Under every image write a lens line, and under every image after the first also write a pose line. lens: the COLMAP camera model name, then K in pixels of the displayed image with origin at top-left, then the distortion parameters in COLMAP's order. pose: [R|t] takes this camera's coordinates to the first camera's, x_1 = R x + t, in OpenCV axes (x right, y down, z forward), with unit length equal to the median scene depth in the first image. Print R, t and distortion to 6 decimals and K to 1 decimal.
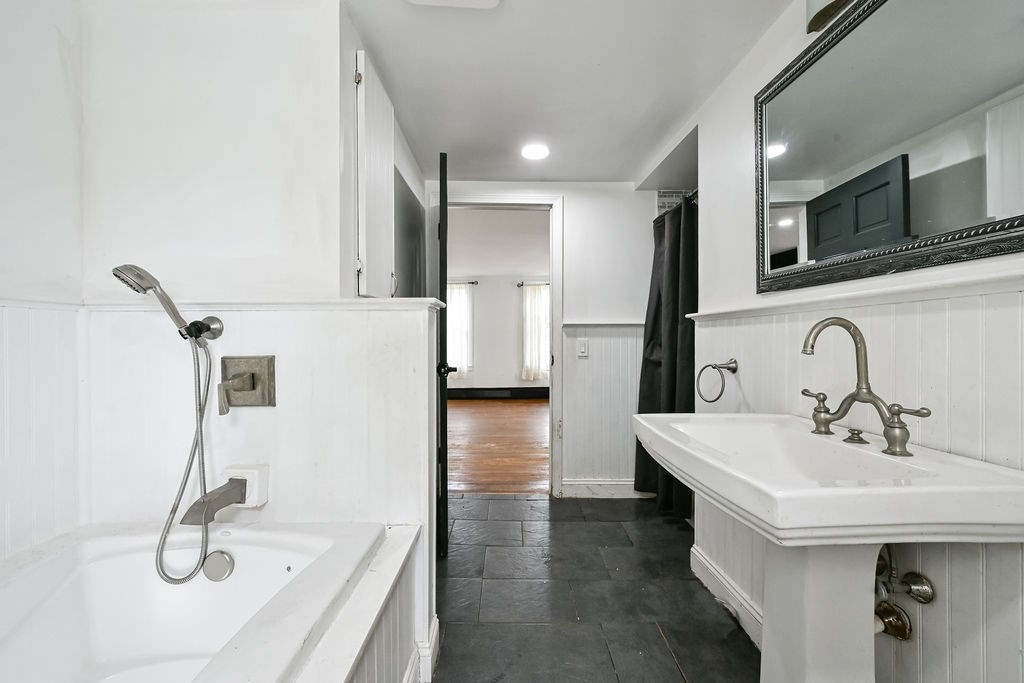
lens RADIAL K [[400.3, 0, 510.1], [0, 400.3, 340.4], [0, 0, 1]] dist [-0.000059, 0.000037]
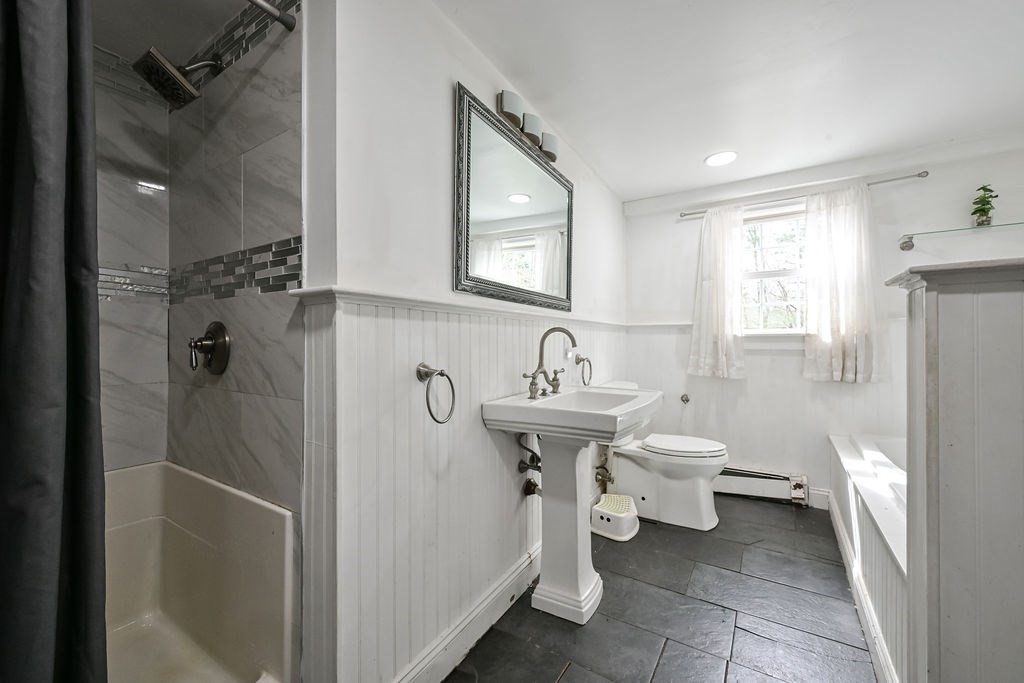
lens RADIAL K [[400.3, 0, 513.3], [0, 400.3, 342.7], [0, 0, 1]] dist [-0.000059, 0.000037]
pose [[-0.835259, 0.002838, 0.549850, -0.007921], [0.000977, 0.999993, -0.003678, 0.006016], [-0.549856, -0.002535, -0.835255, 0.800504]]
